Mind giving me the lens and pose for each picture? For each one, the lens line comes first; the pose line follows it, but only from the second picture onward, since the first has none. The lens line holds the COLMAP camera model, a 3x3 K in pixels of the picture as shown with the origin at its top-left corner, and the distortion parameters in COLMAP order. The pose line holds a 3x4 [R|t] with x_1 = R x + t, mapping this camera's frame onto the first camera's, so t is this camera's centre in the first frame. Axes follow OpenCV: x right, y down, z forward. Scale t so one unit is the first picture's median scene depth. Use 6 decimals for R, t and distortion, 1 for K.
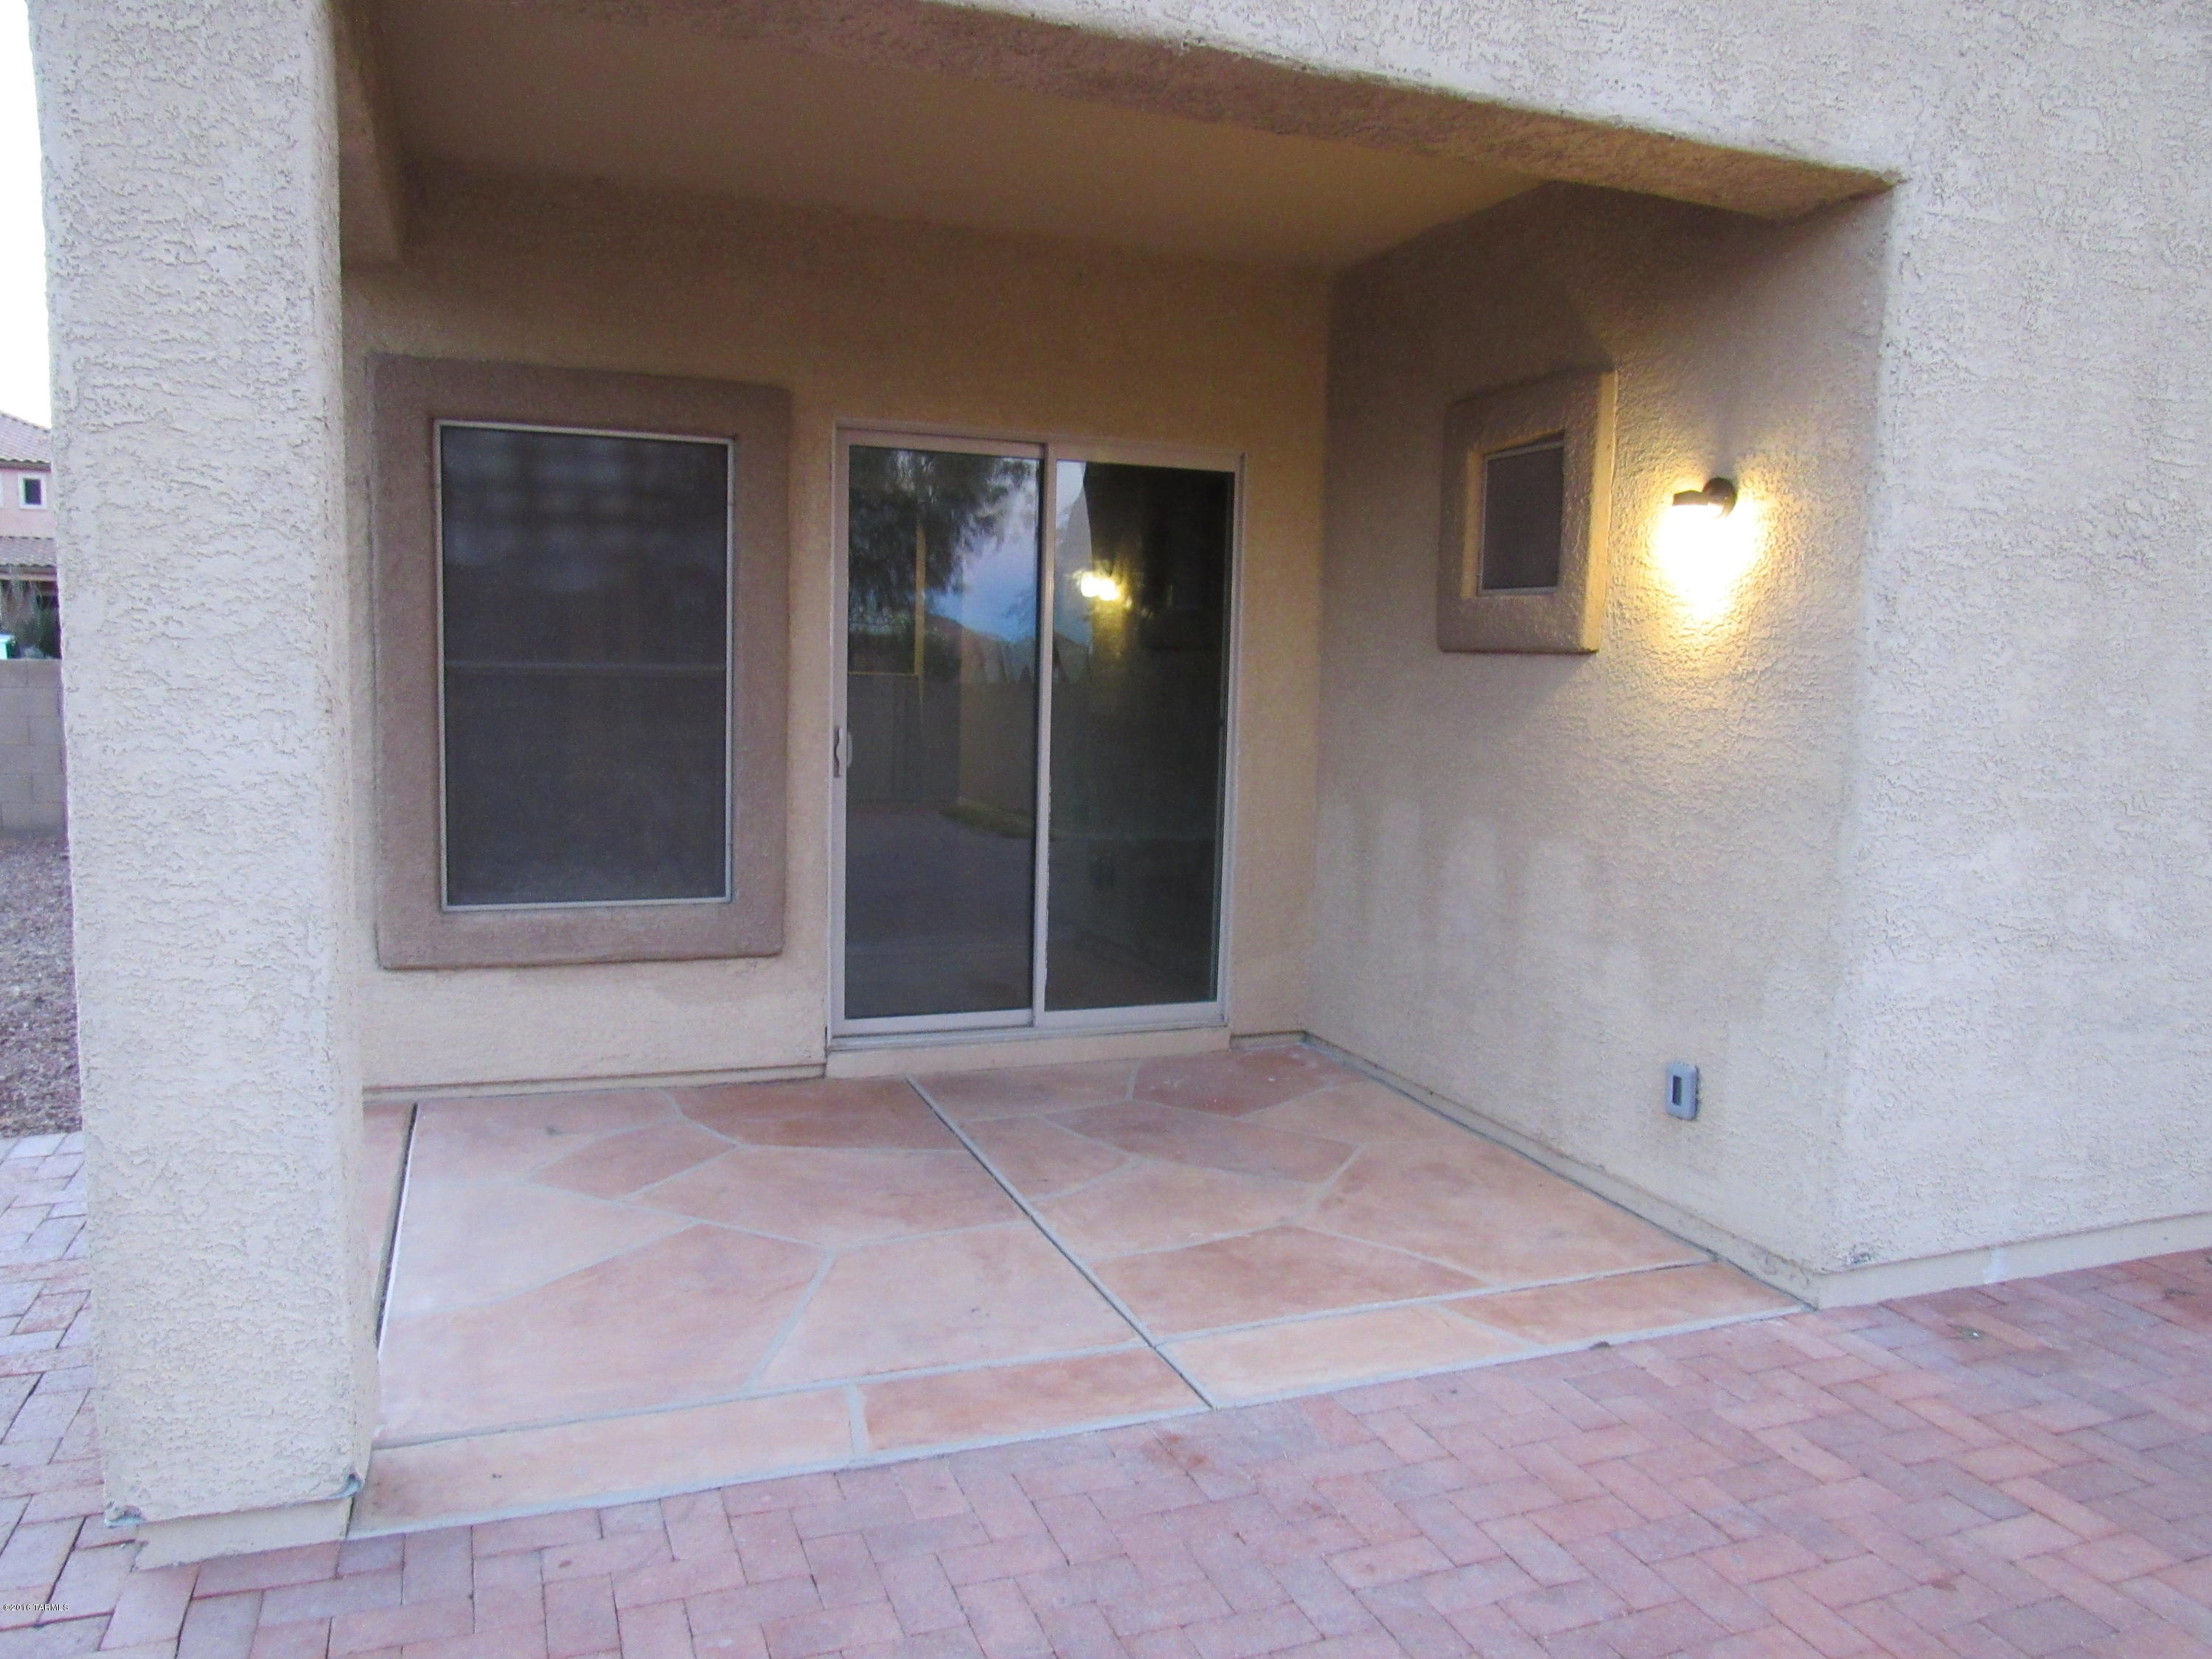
lens RADIAL K [[1592.9, 0, 1116.5], [0, 1592.9, 836.7], [0, 0, 1]] dist [-0.003391, 0.000126]
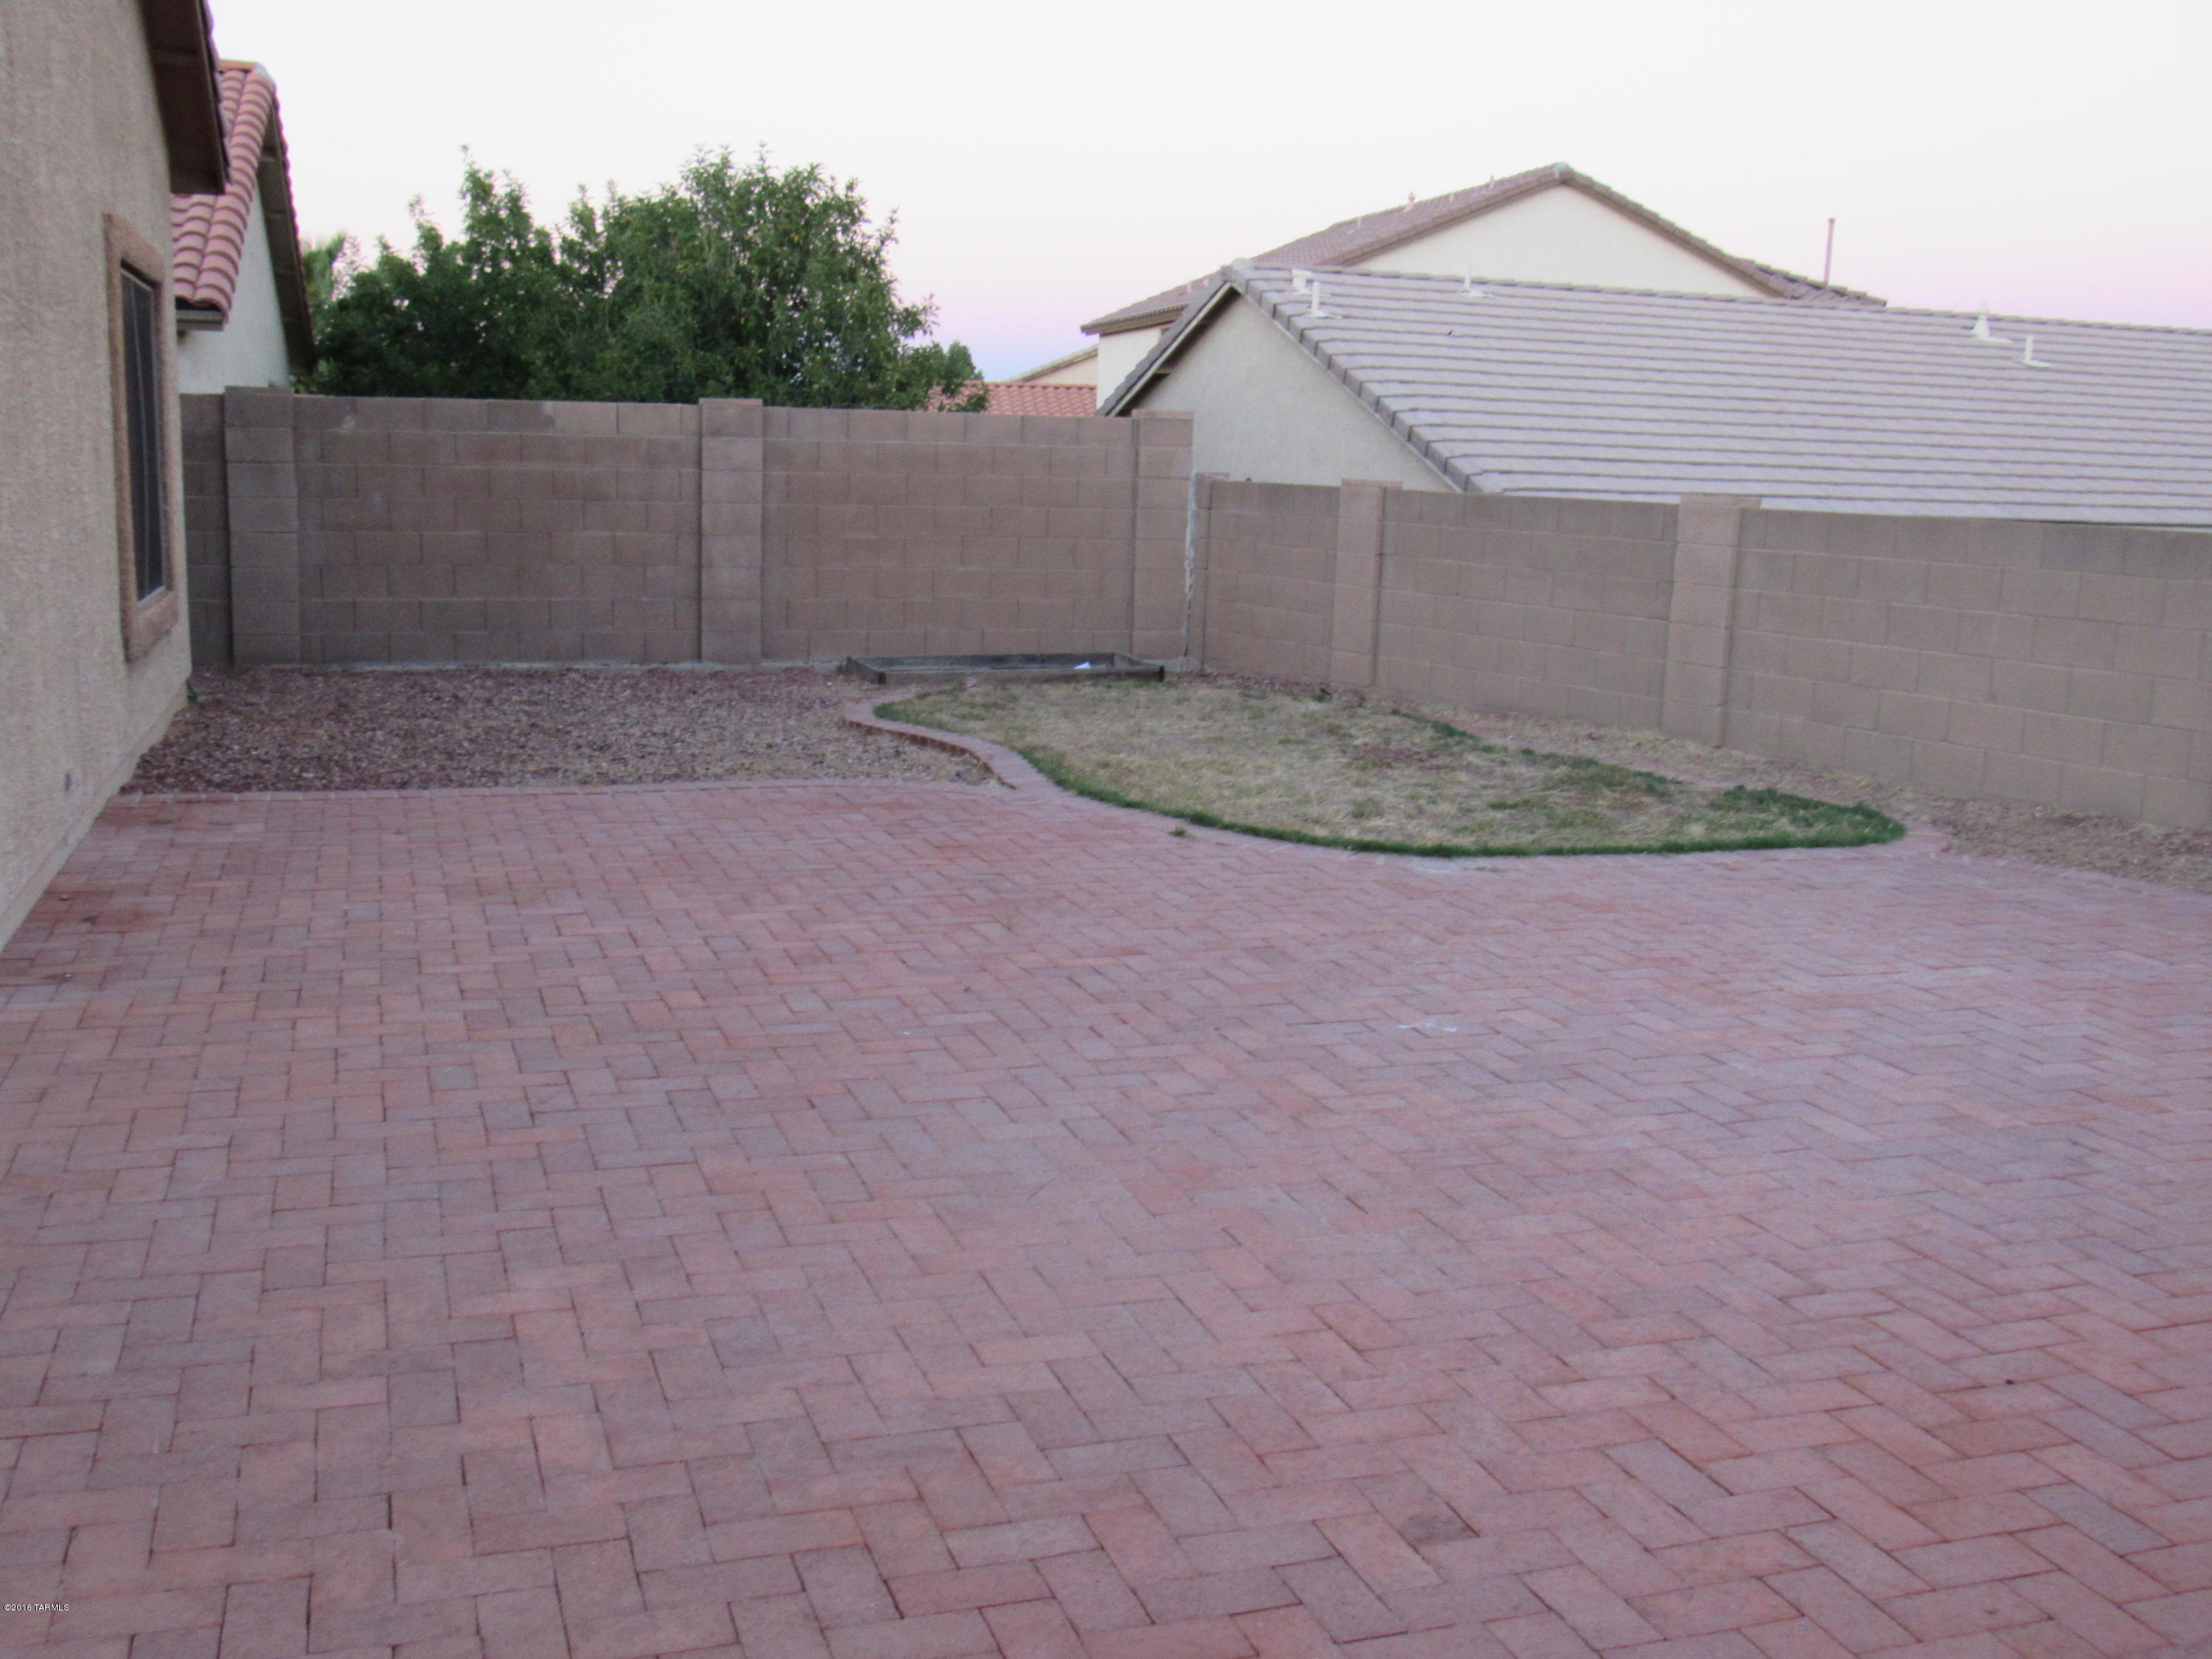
lens RADIAL K [[2129.0, 0, 1106.0], [0, 2129.0, 829.5], [0, 0, 1]] dist [-0.000617, -0.001186]
pose [[0.033917, -0.195248, 0.980167, -1.167537], [0.081052, 0.978038, 0.192020, -0.046297], [-0.996133, 0.072932, 0.048997, 0.161271]]
